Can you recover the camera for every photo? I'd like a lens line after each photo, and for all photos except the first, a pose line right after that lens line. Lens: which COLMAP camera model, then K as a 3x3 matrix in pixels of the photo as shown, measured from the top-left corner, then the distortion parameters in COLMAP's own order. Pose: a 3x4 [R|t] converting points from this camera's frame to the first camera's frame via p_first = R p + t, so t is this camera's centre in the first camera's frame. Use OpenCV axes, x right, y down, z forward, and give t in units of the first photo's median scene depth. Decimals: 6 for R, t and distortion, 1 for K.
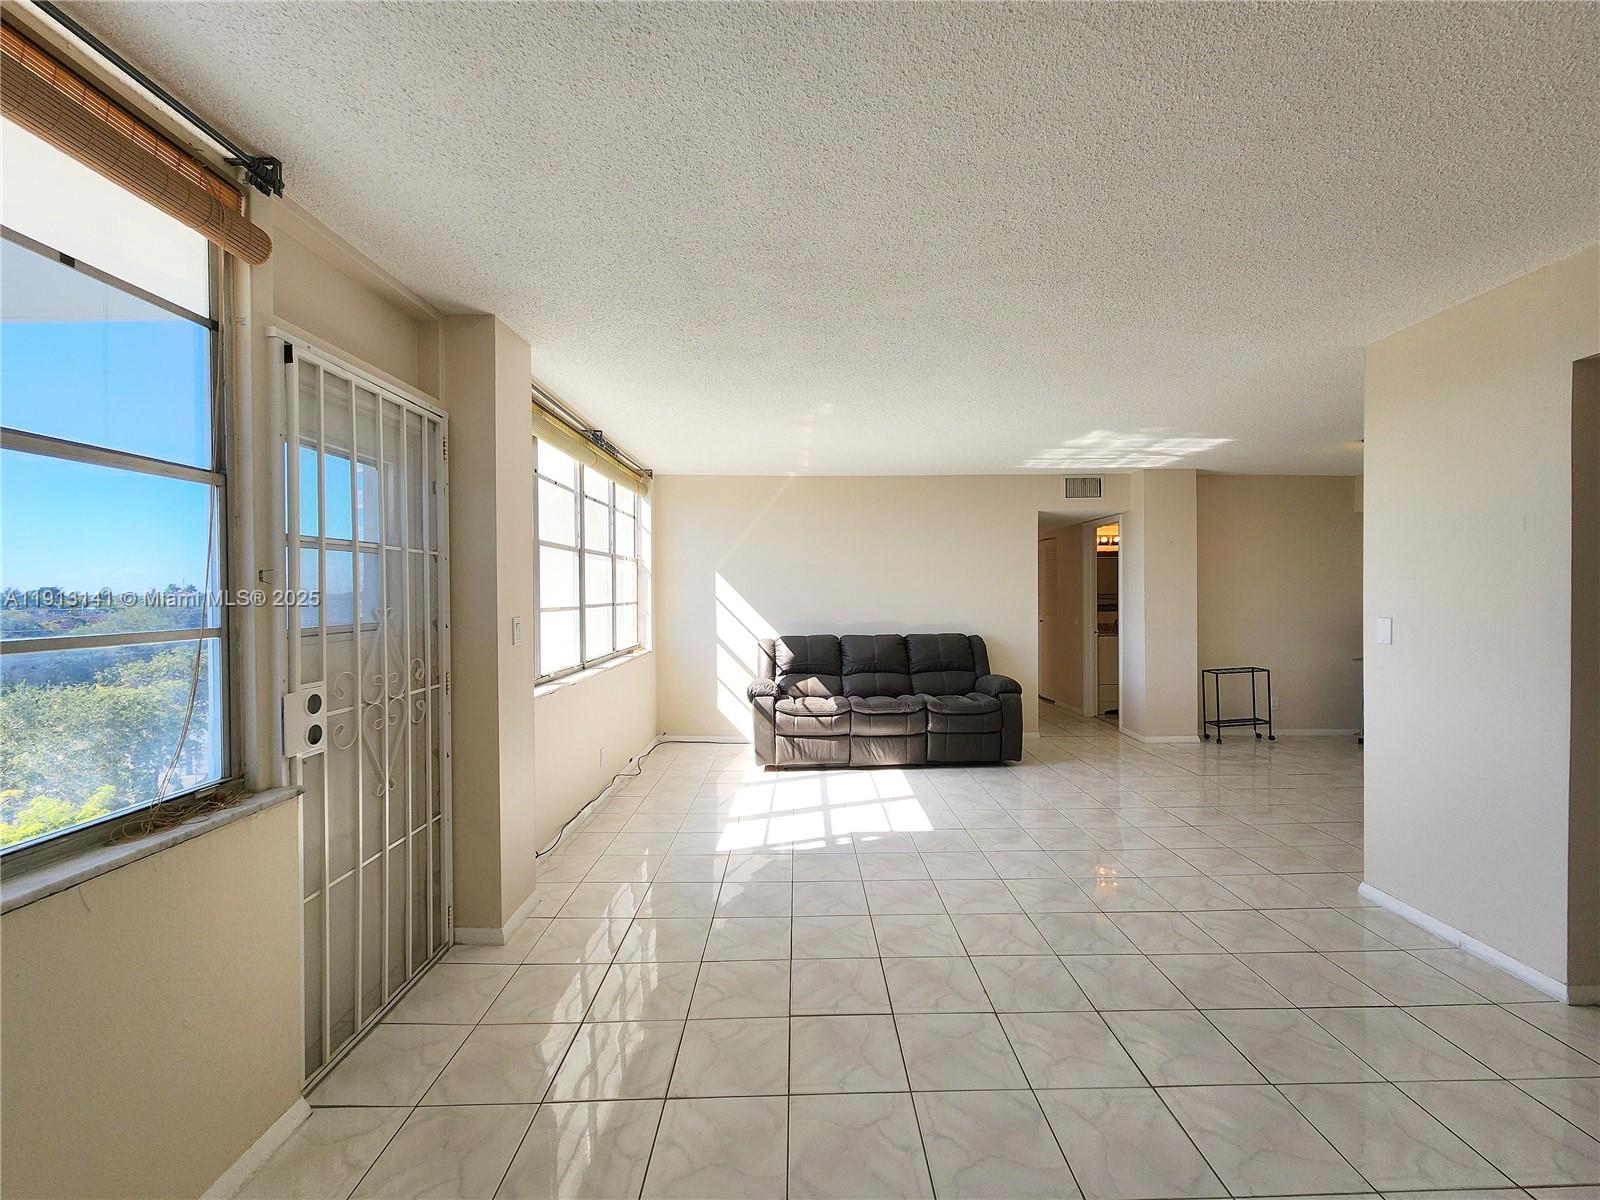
lens RADIAL K [[652.2, 0, 810.8], [0, 652.2, 598.4], [0, 0, 1]] dist [-0.001421, -0.000605]
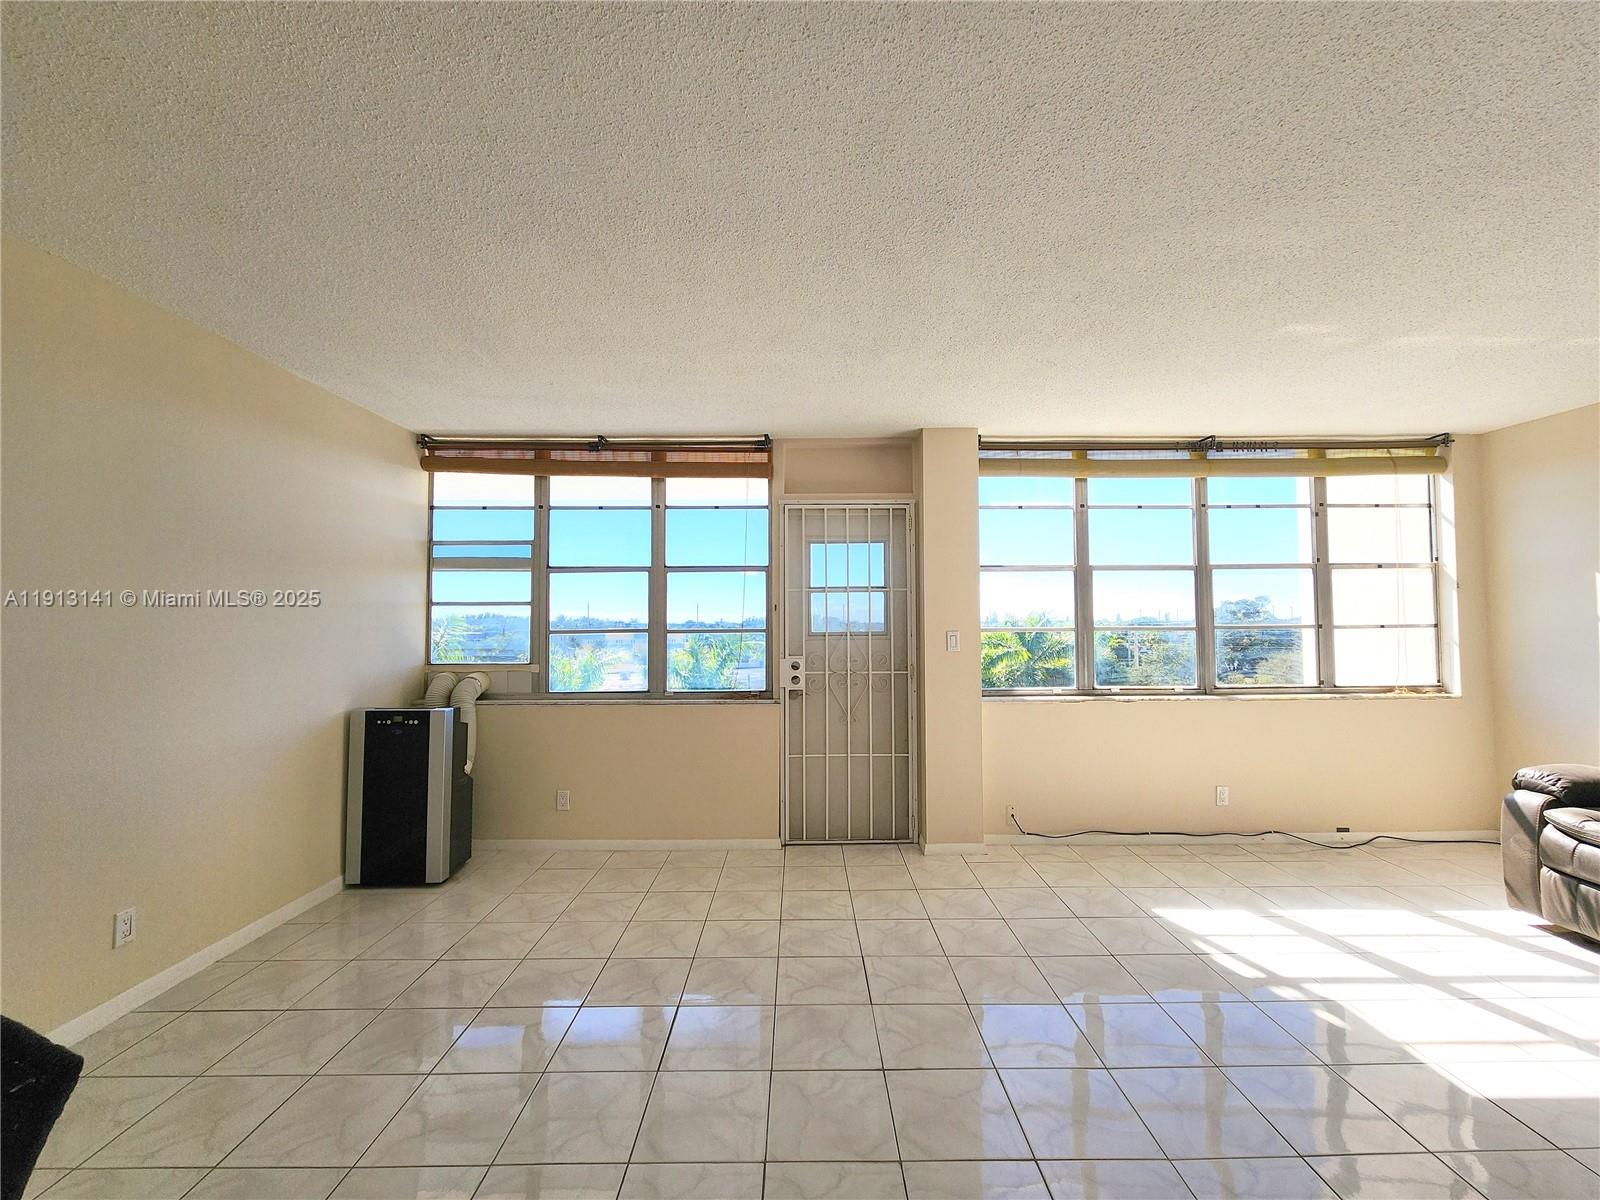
lens RADIAL K [[662.7, 0, 813.8], [0, 662.7, 596.2], [0, 0, 1]] dist [0.000061, 0.000050]
pose [[-0.001289, -0.035823, -0.999357, 0.521439], [-0.003939, 0.999351, -0.035818, 0.003606], [0.999991, 0.003890, -0.001429, 0.382419]]
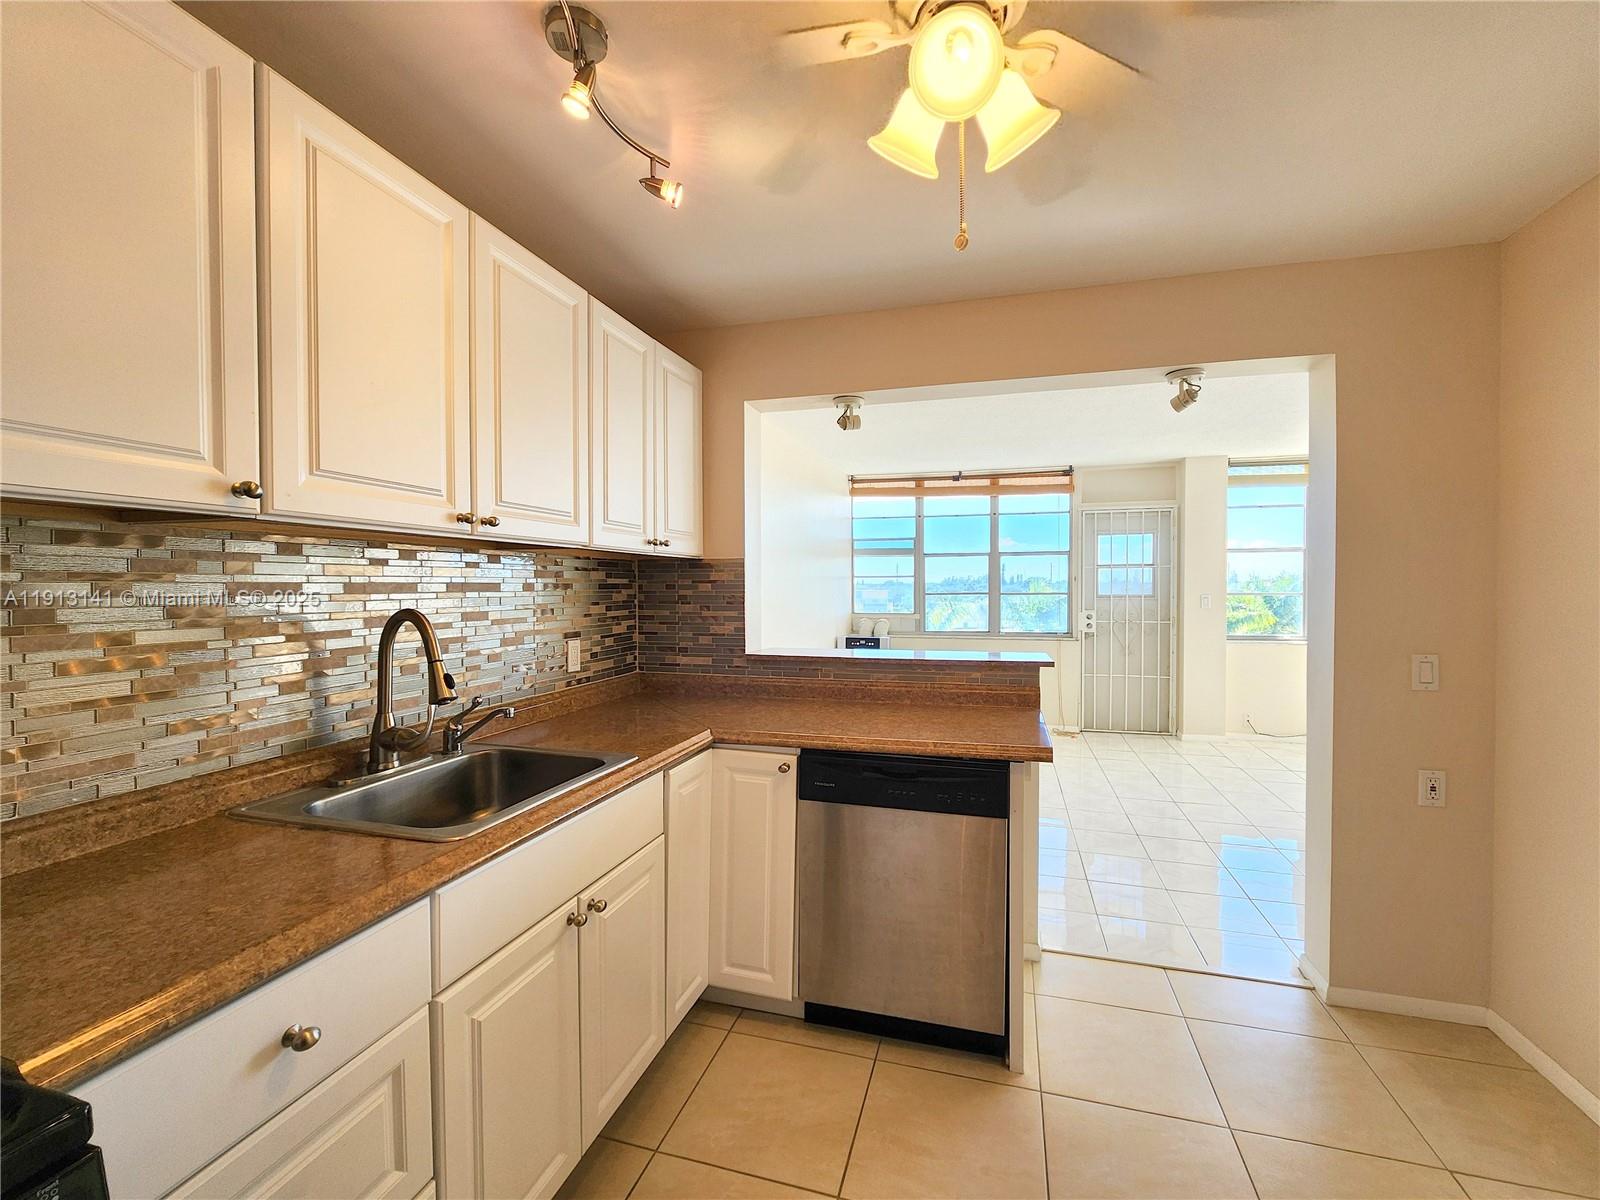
lens RADIAL K [[671.4, 0, 814.9], [0, 671.4, 600.0], [0, 0, 1]] dist [-0.004551, 0.000456]
pose [[-0.286629, 0.026071, -0.957687, 1.048959], [-0.003169, 0.999598, 0.028160, -0.005164], [0.958037, 0.011106, -0.286431, 0.229620]]
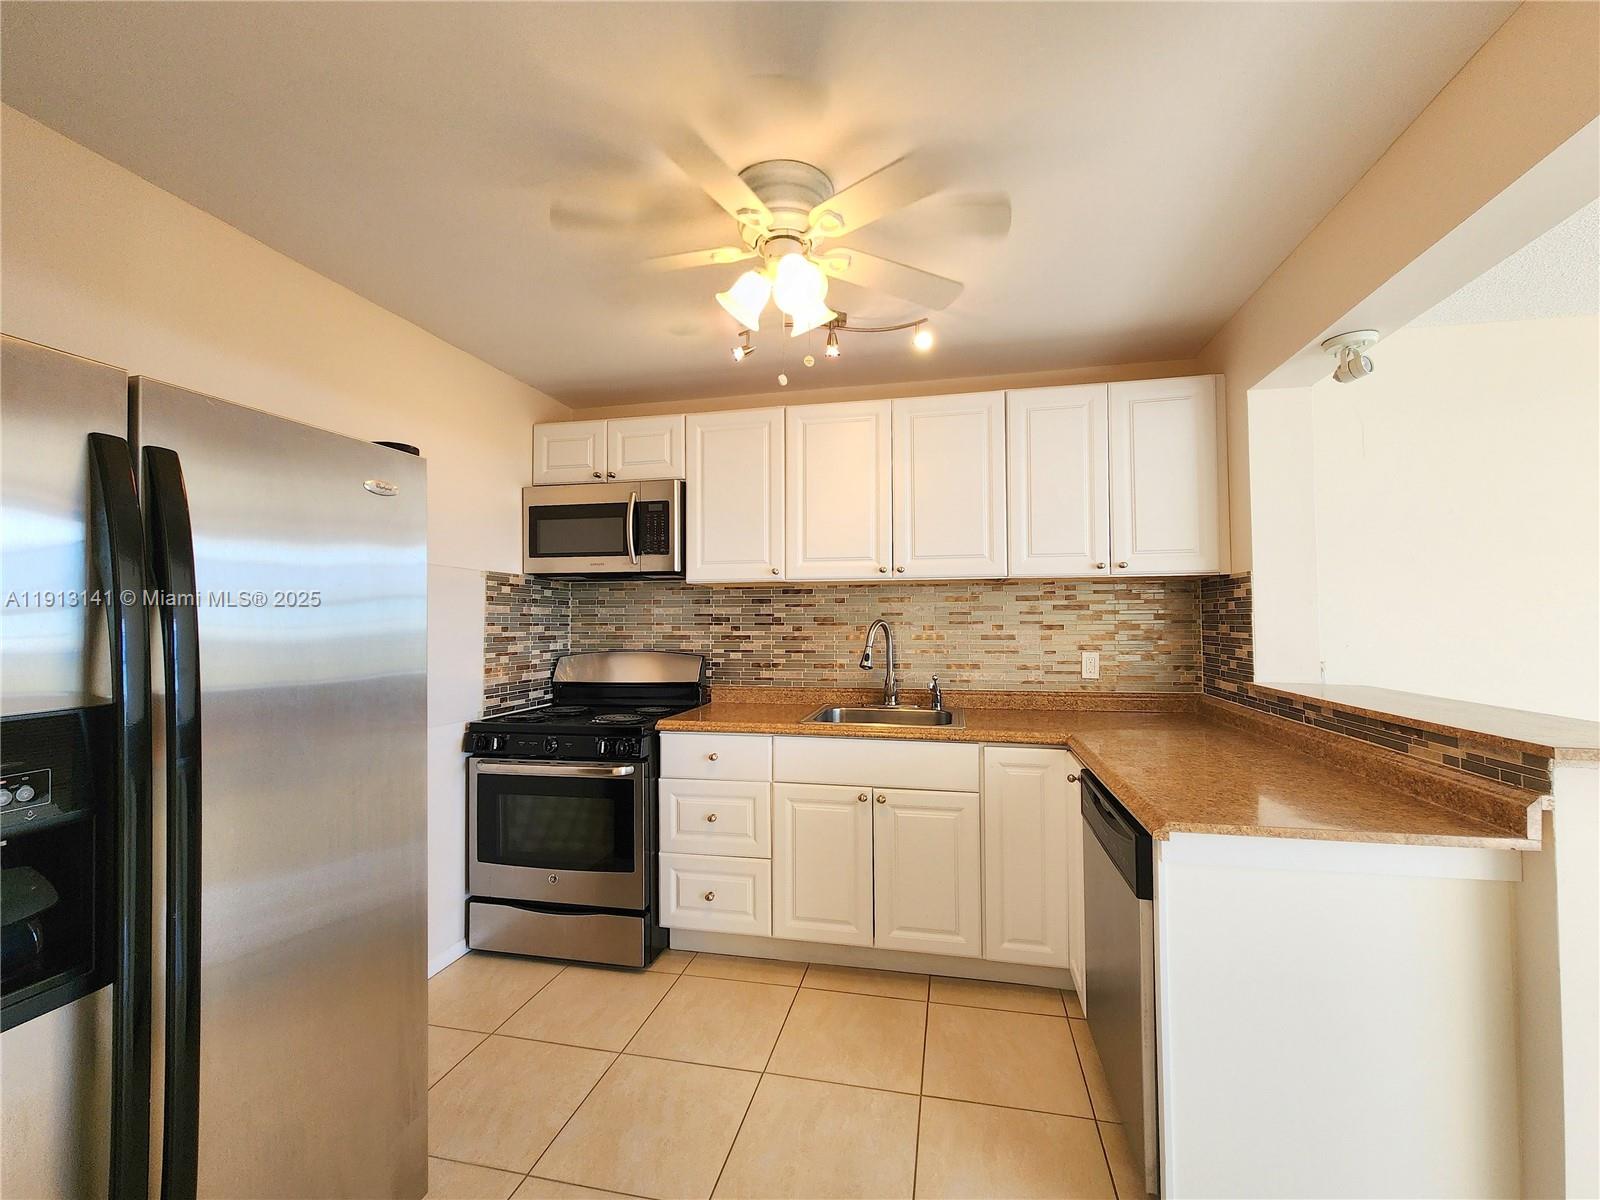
lens RADIAL K [[658.3, 0, 810.5], [0, 658.3, 599.1], [0, 0, 1]] dist [-0.002041, -0.000021]
pose [[-0.973665, 0.016611, 0.227378, 0.738961], [0.011474, 0.999649, -0.023897, 0.003364], [-0.227695, -0.020659, -0.973513, 0.529992]]
